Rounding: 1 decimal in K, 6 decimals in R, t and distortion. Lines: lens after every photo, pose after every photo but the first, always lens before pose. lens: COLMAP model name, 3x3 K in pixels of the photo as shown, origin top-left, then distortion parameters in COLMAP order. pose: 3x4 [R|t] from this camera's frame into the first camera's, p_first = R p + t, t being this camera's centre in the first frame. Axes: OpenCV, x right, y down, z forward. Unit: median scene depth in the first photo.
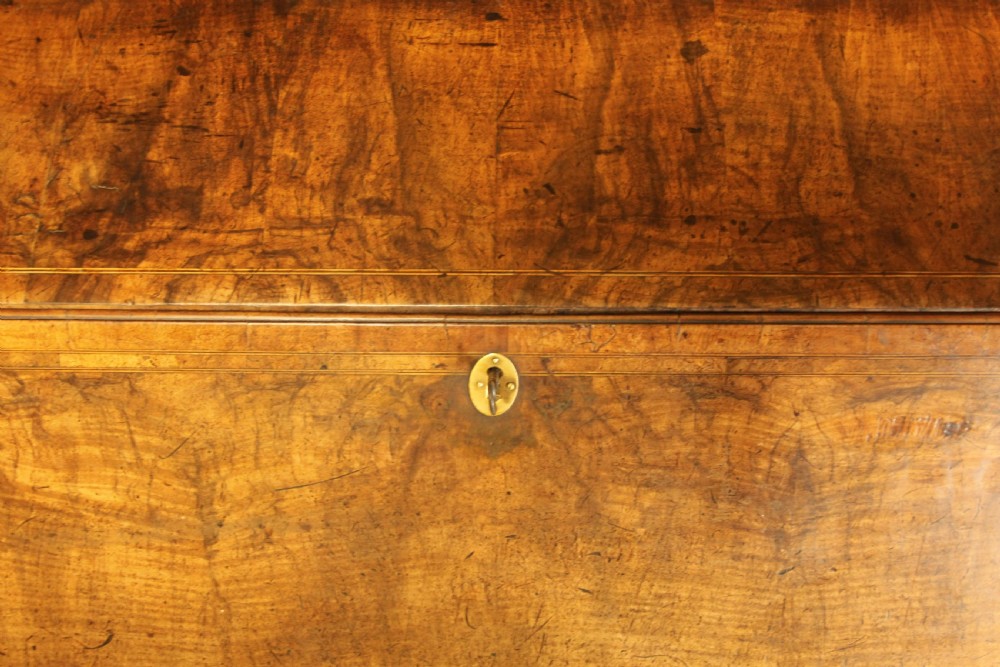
lens RADIAL K [[1179.6, 0, 499.4], [0, 1179.6, 308.4], [0, 0, 1]] dist [-0.023301, 0.000000]
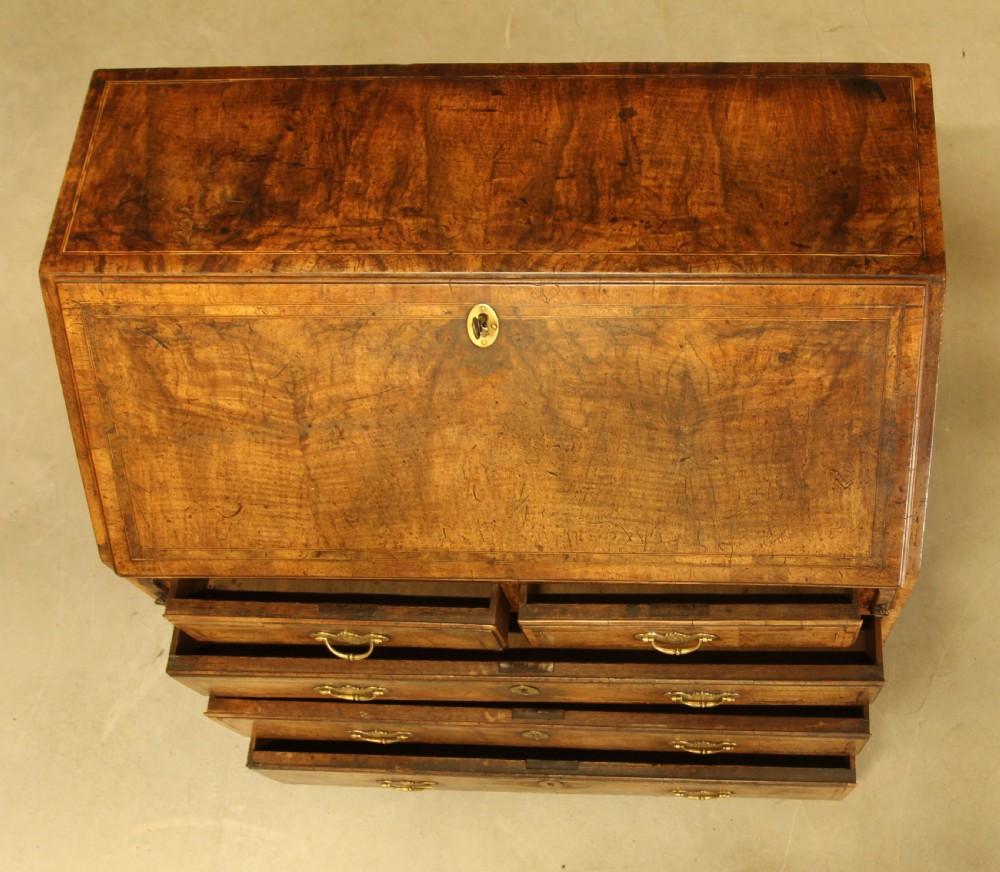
lens RADIAL K [[1133.3, 0, 667.0], [0, 1133.3, 463.9], [0, 0, 1]] dist [-0.060749, 0.000000]
pose [[0.999939, 0.006263, -0.009102, 0.238129], [-0.006201, 0.999957, 0.006888, 0.222648], [0.009145, -0.006831, 0.999935, -0.448218]]
